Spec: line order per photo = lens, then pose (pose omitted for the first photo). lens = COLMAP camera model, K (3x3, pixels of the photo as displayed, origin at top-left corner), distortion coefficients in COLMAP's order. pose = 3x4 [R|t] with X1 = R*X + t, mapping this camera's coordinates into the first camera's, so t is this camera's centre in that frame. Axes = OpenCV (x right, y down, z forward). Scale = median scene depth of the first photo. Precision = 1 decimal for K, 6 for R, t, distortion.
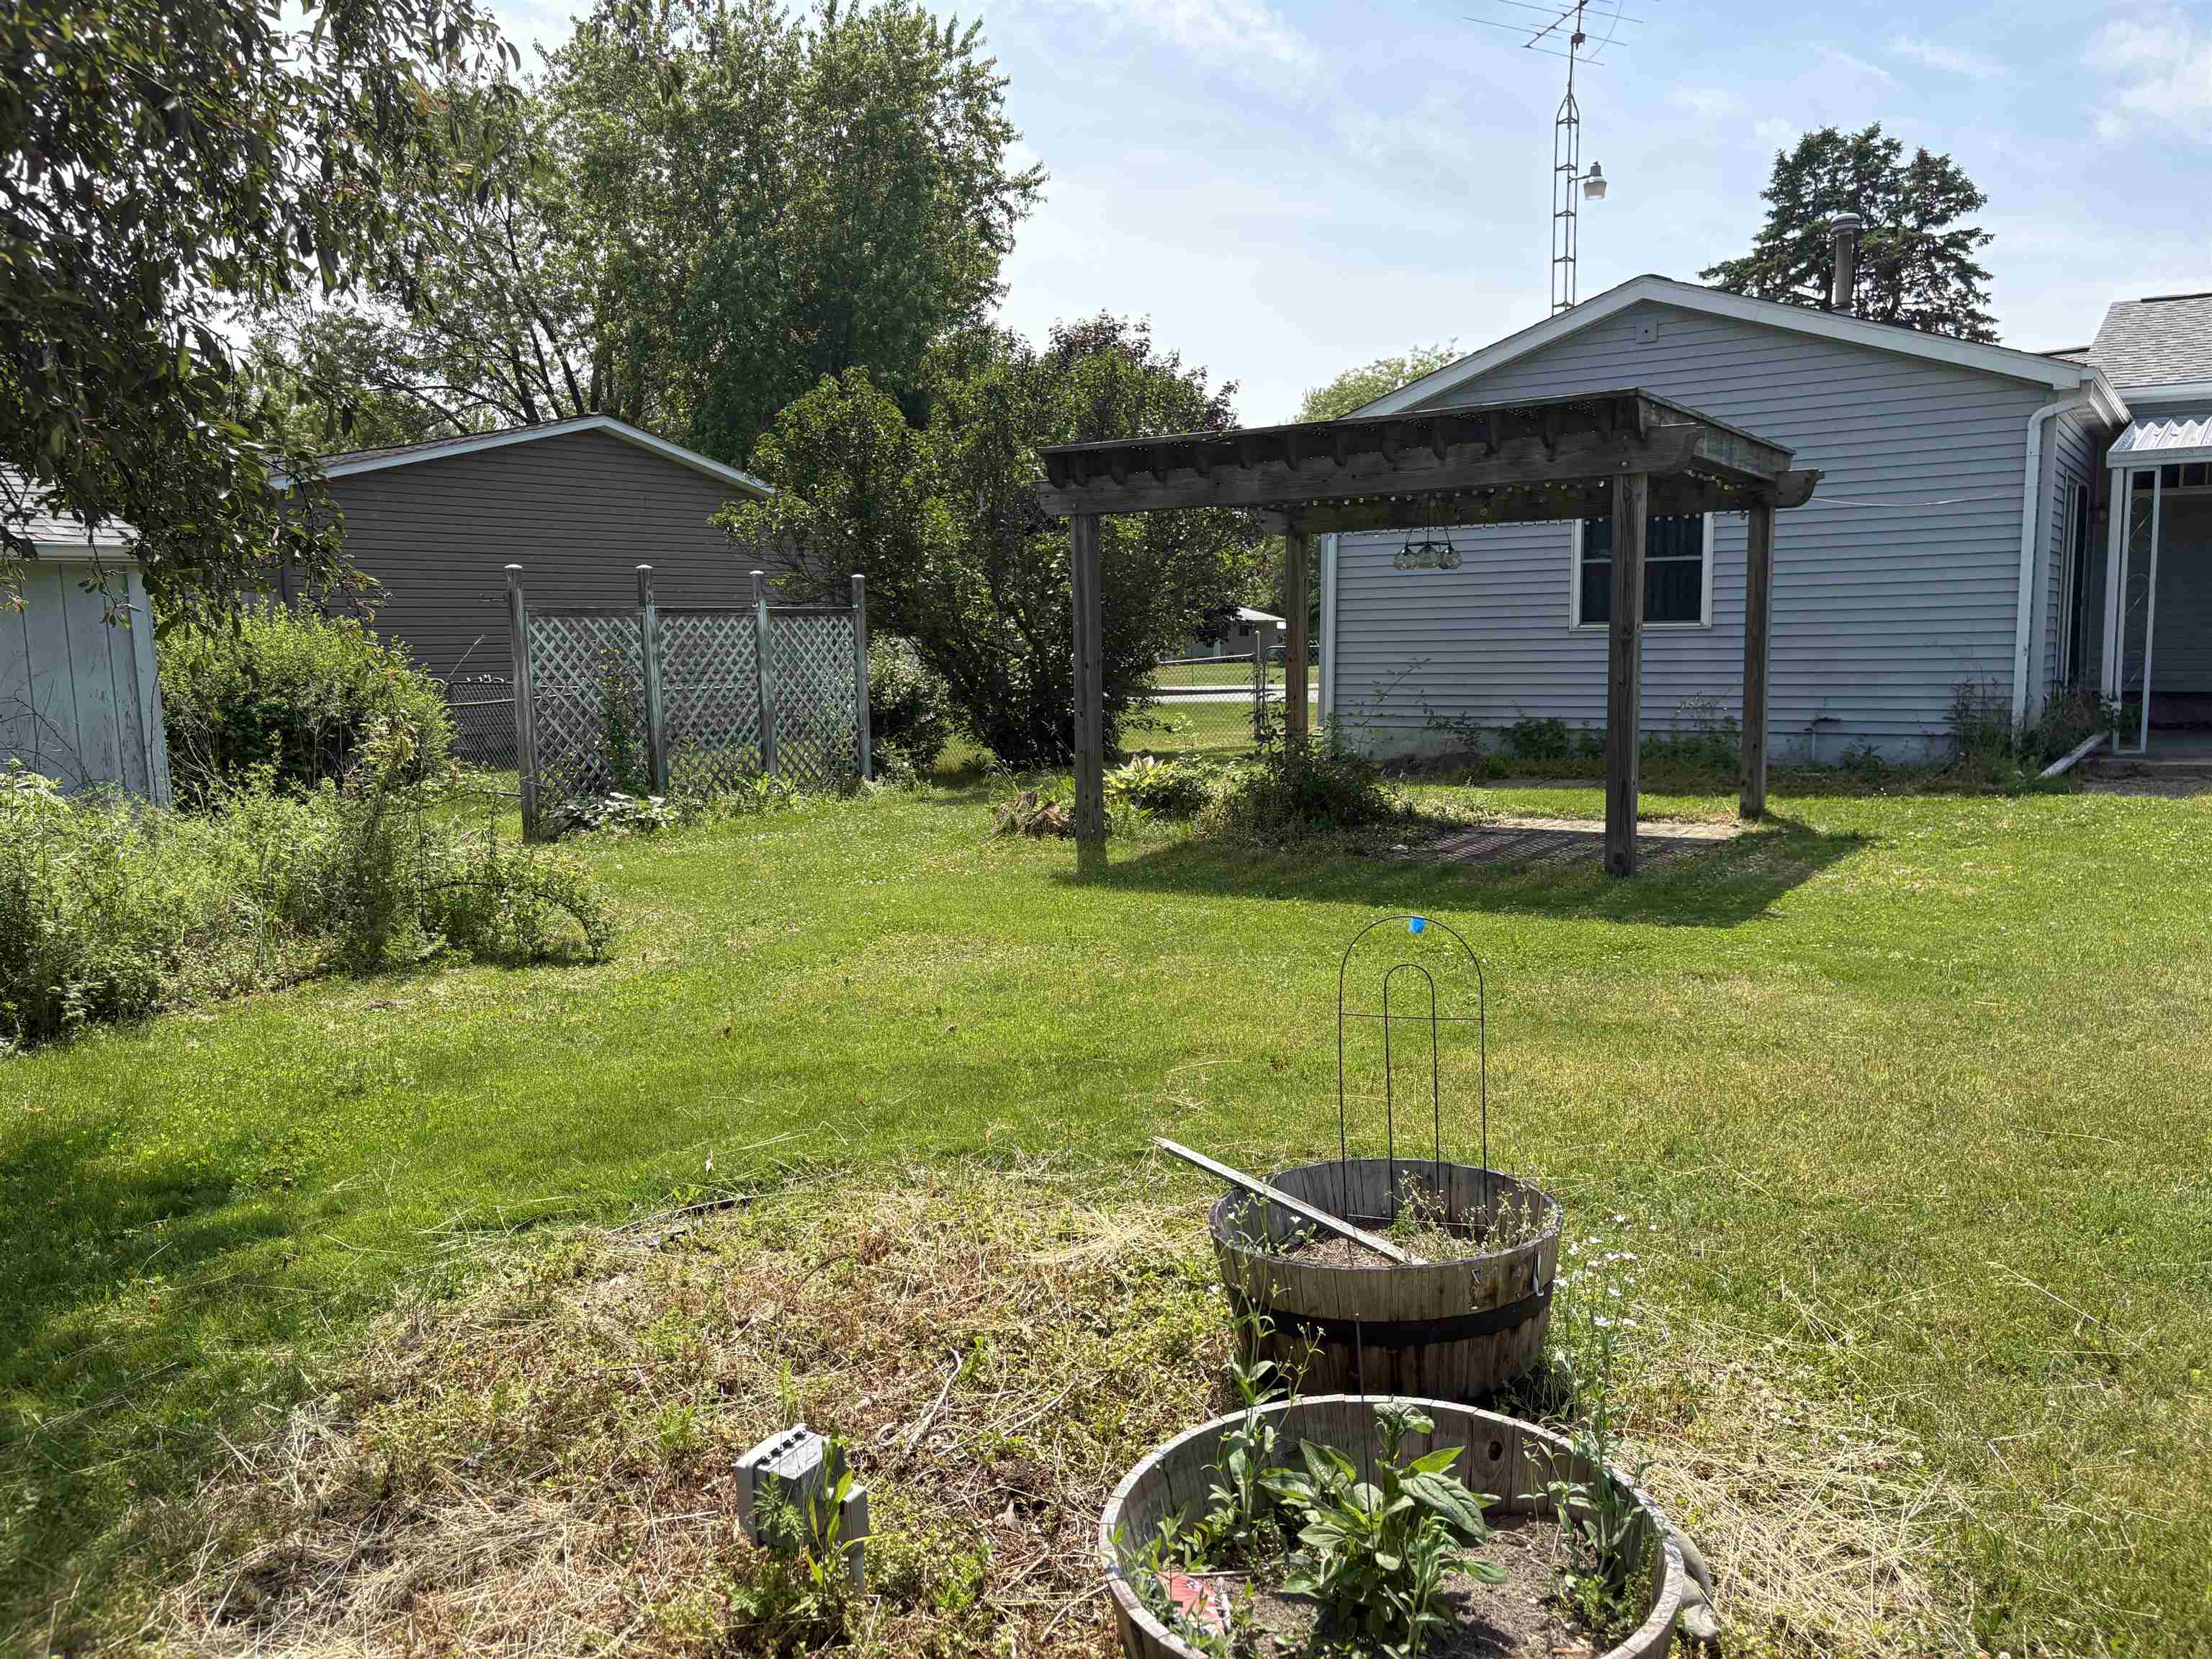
lens RADIAL K [[1688.3, 0, 1094.8], [0, 1688.3, 832.7], [0, 0, 1]] dist [0.064604, -0.057582]
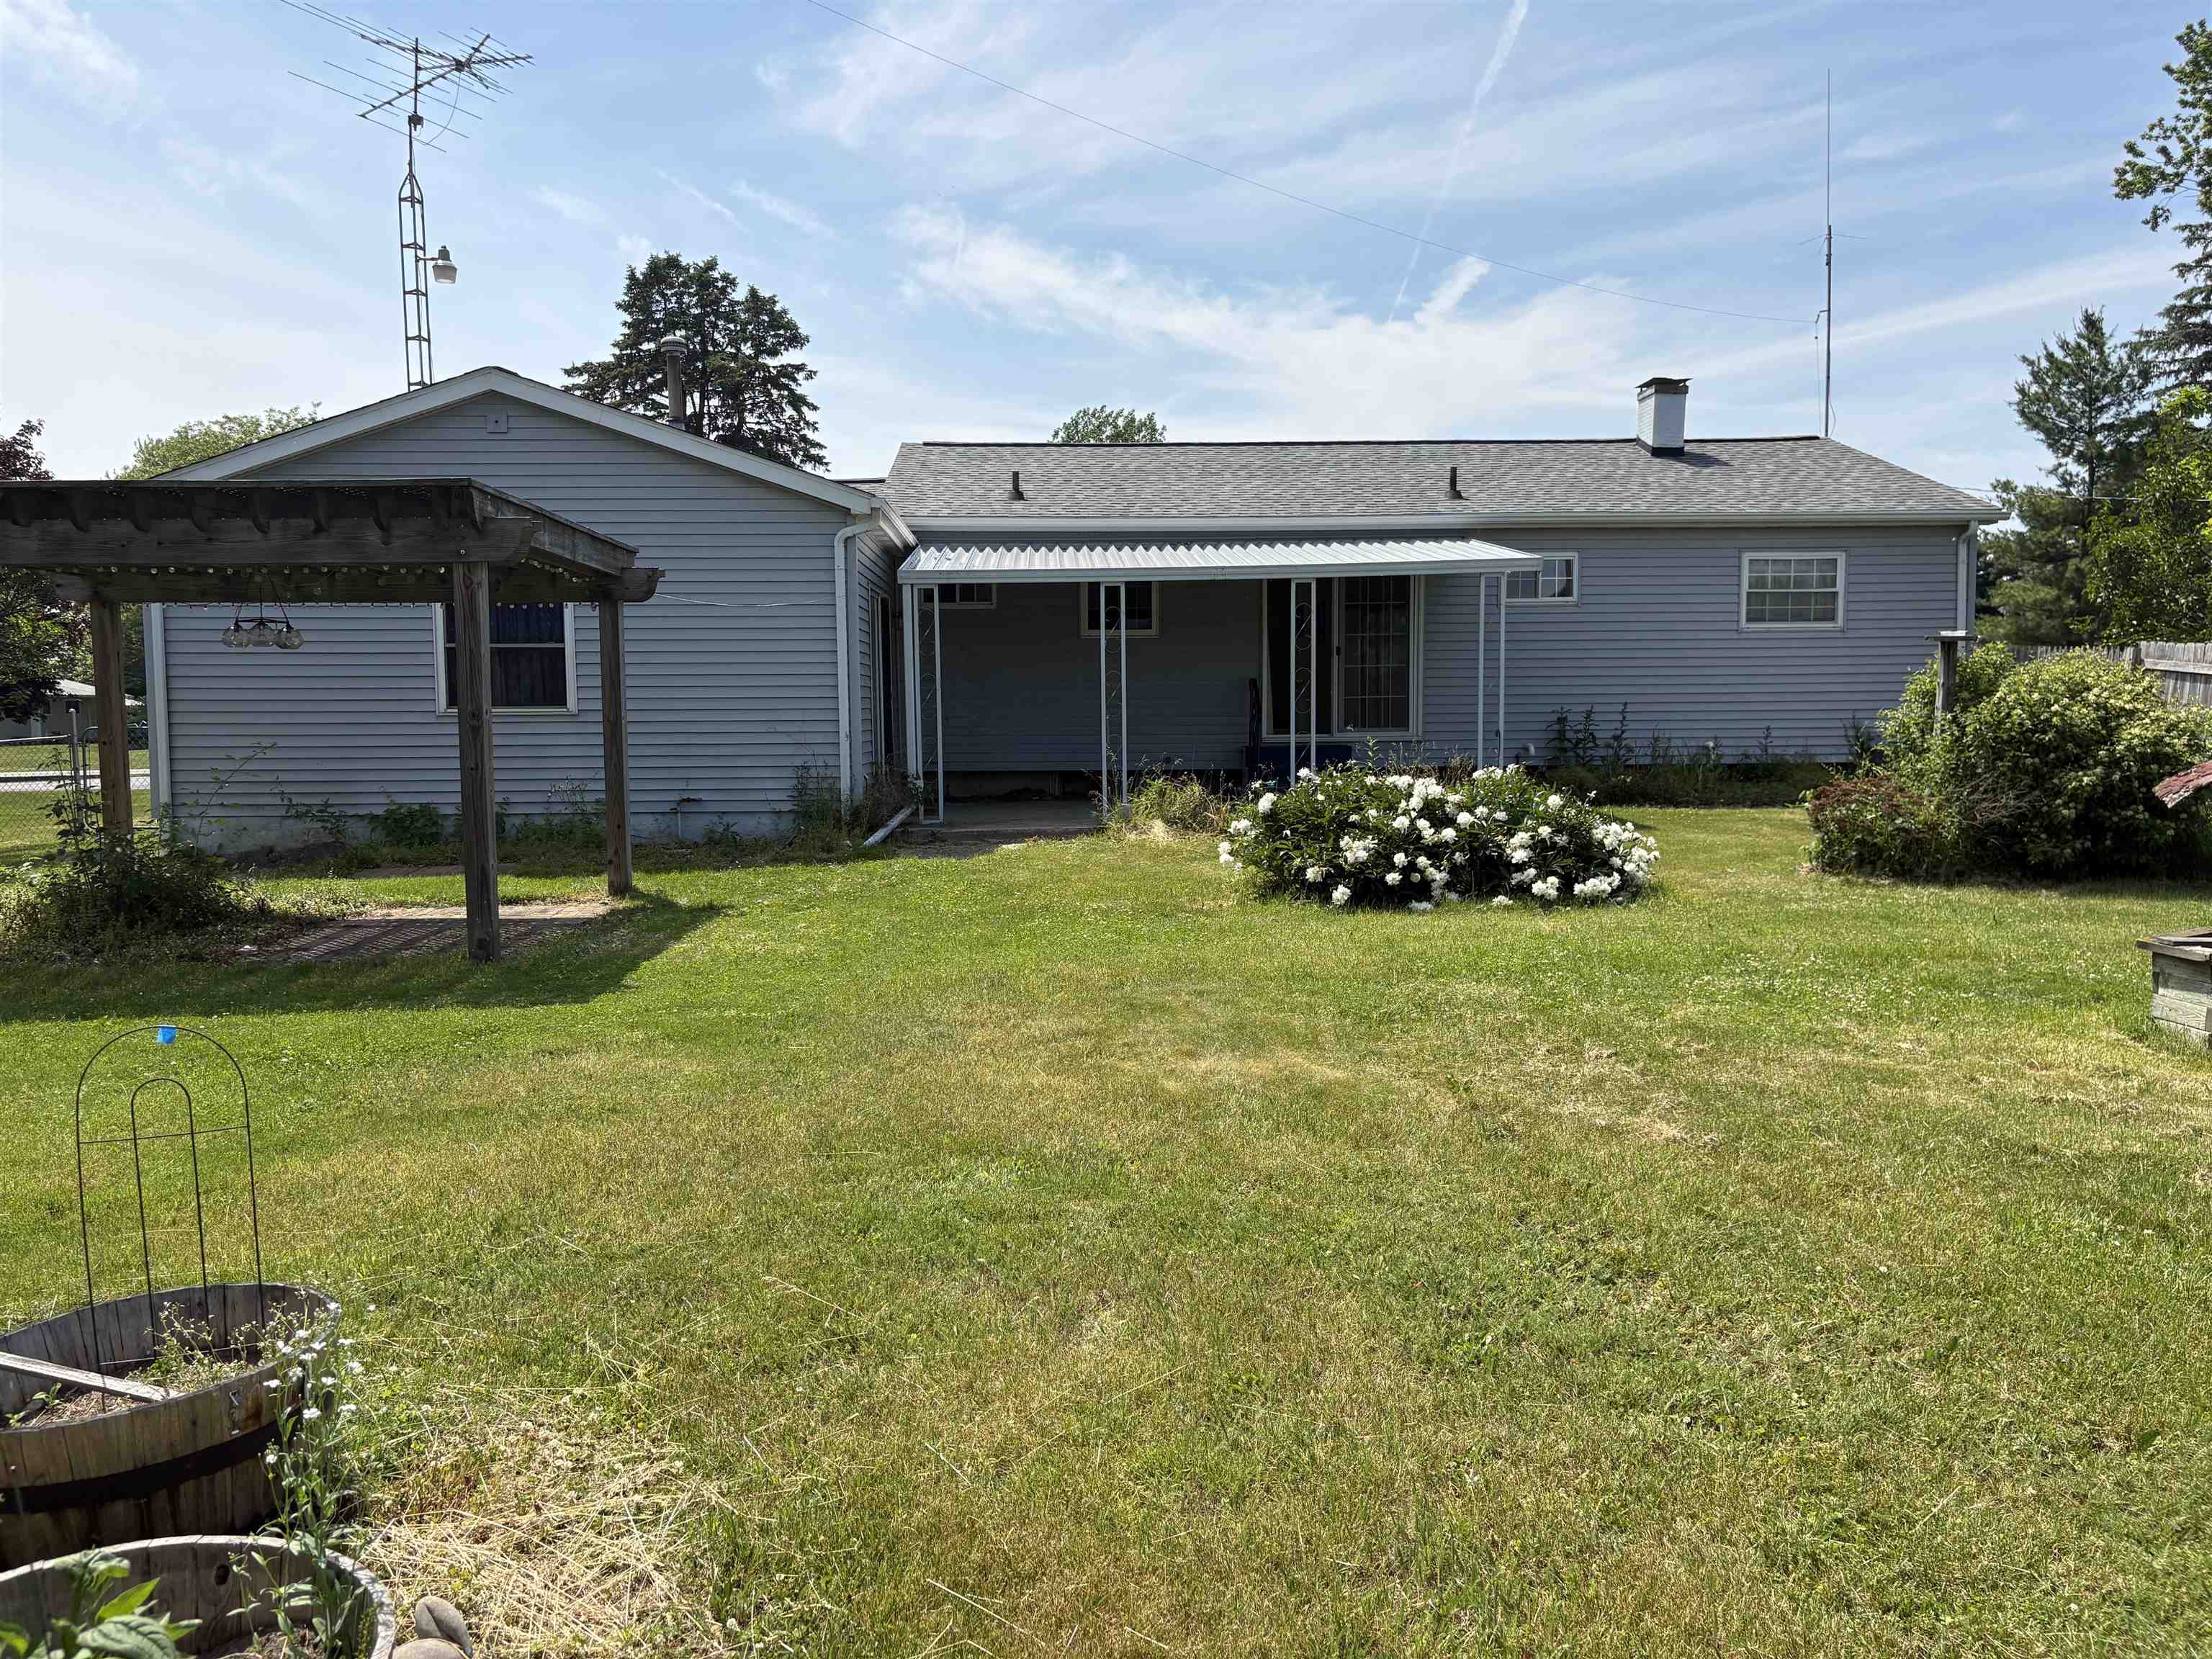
lens RADIAL K [[1682.1, 0, 1105.7], [0, 1682.1, 845.4], [0, 0, 1]] dist [0.054772, -0.067020]
pose [[0.807754, -0.039032, 0.588226, 0.014402], [0.062690, 0.997835, -0.019874, 0.000292], [-0.586176, 0.052929, 0.808453, -0.014665]]
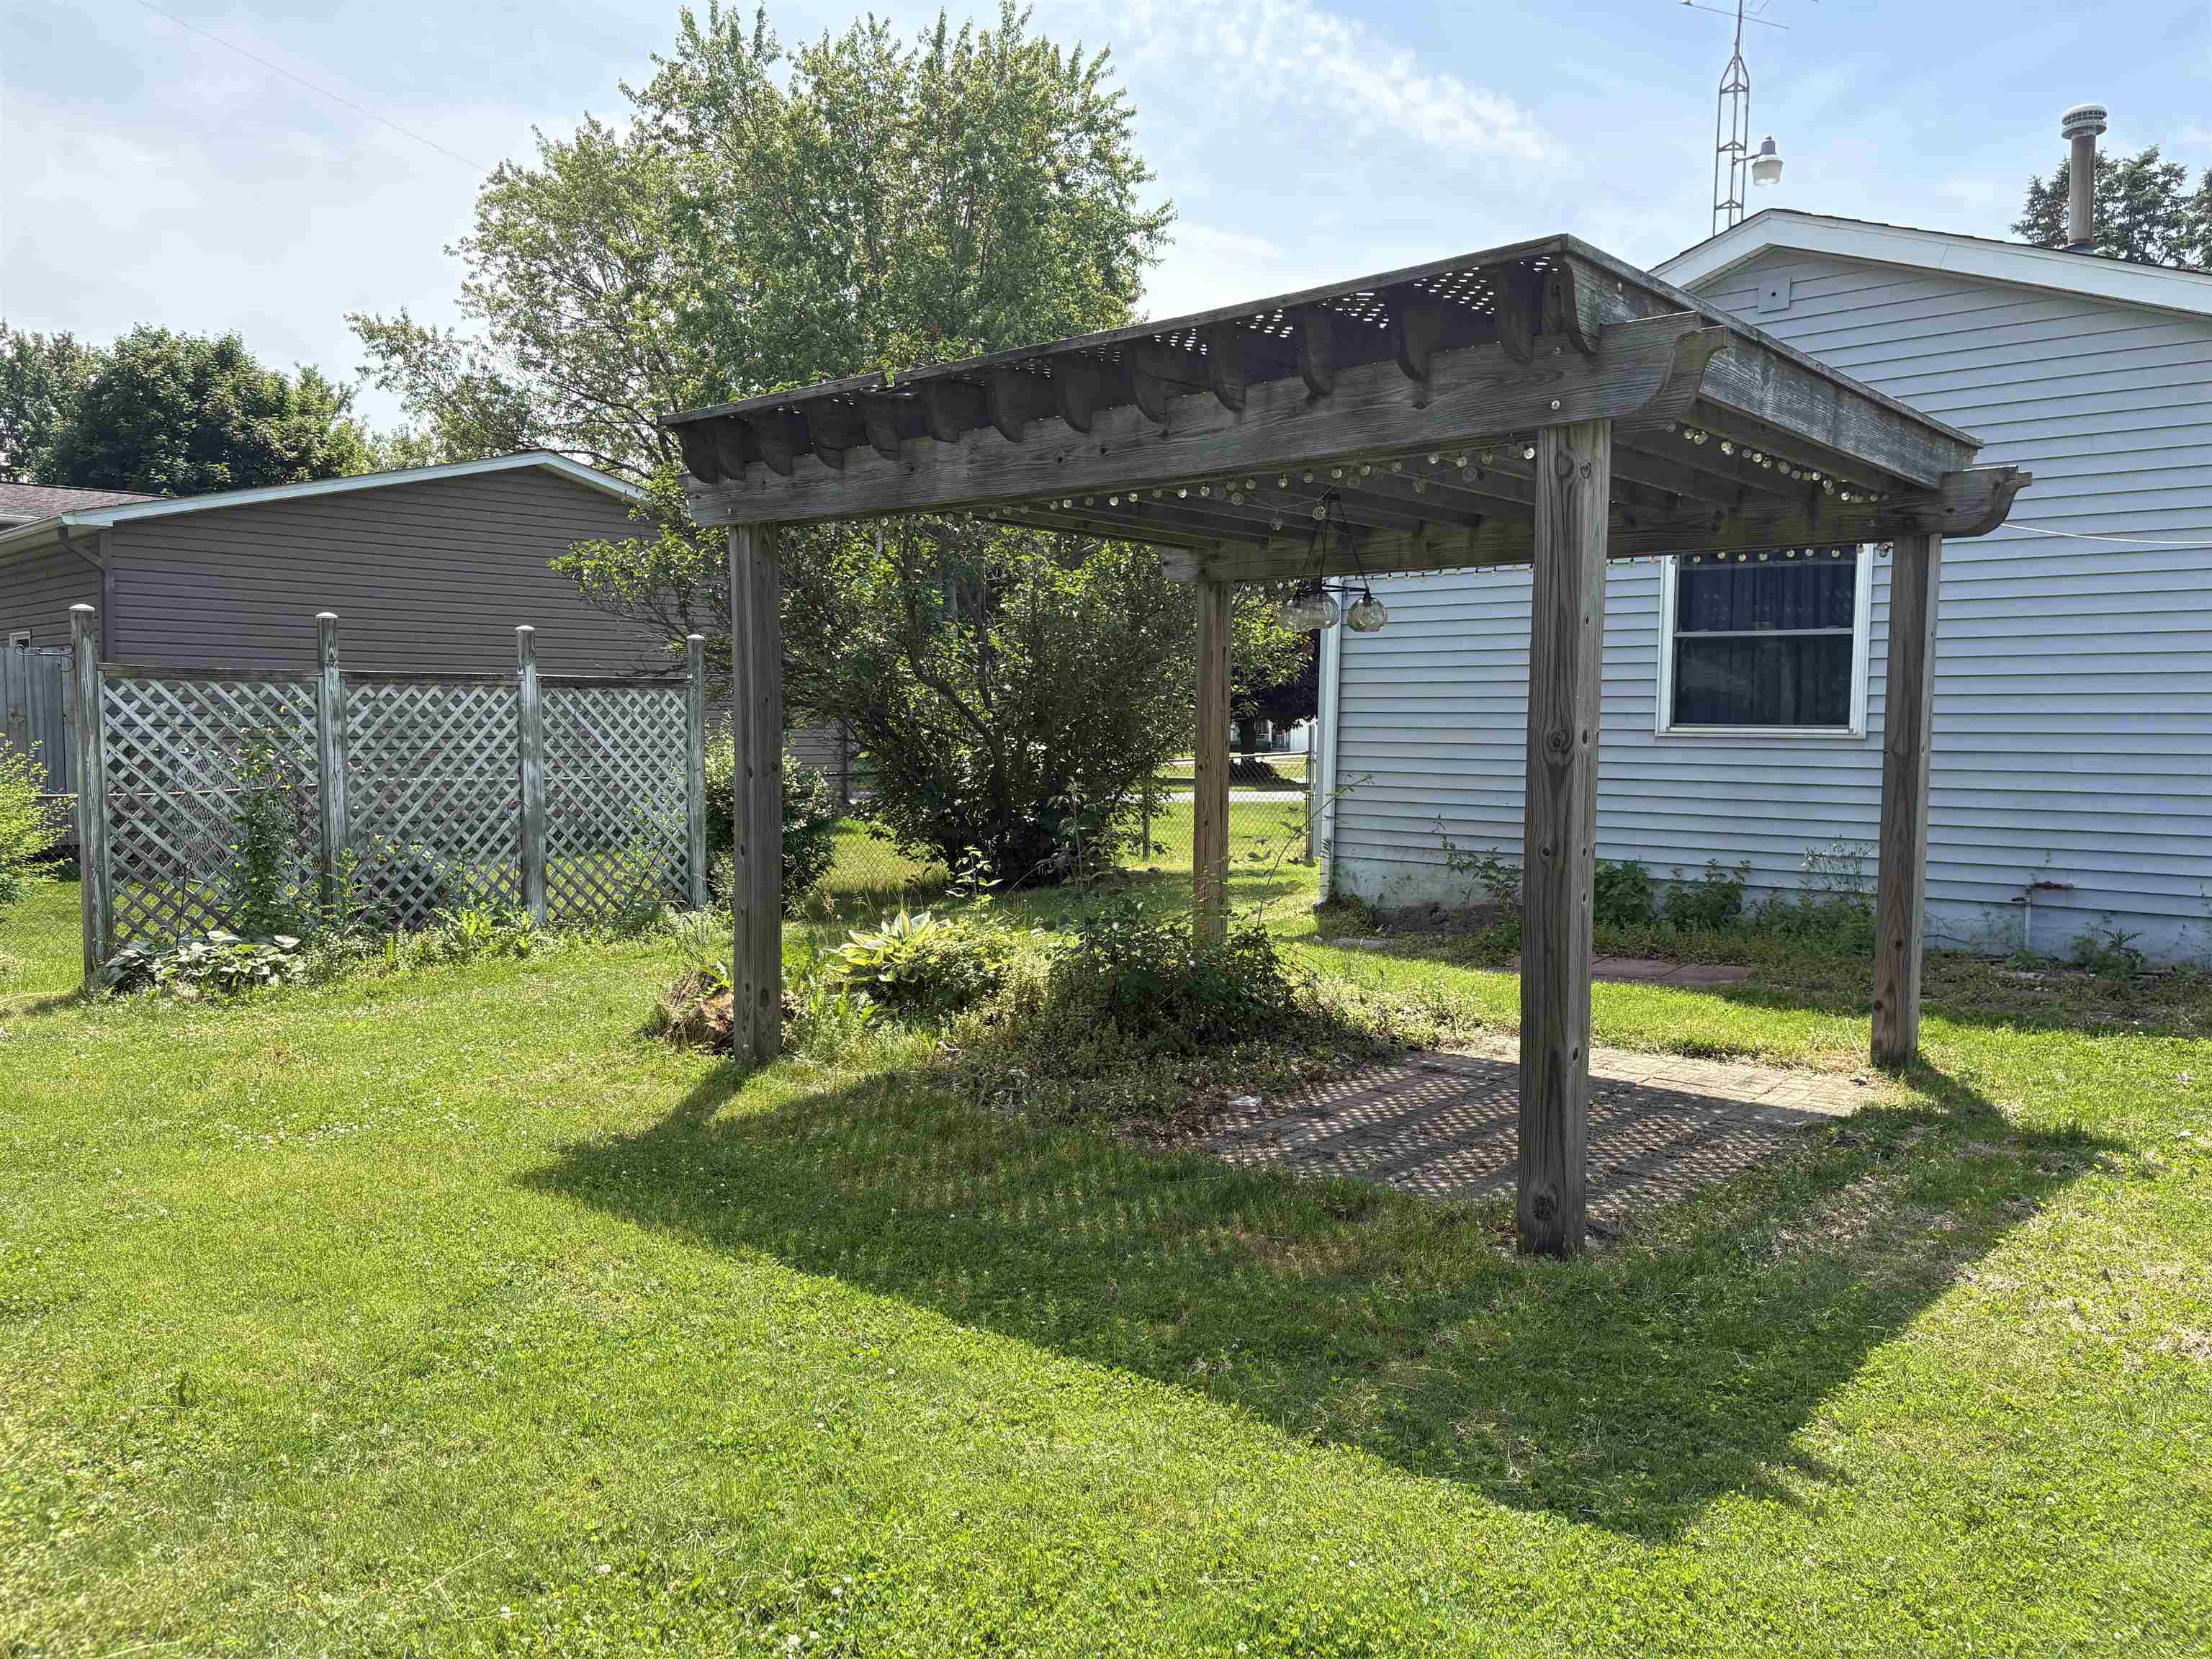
lens RADIAL K [[1682.1, 0, 1105.7], [0, 1682.1, 845.4], [0, 0, 1]] dist [0.054772, -0.067020]
pose [[0.991727, 0.033510, -0.123911, 0.162733], [-0.038584, 0.998503, -0.038779, -0.044473], [0.122426, 0.043239, 0.991535, 0.336346]]
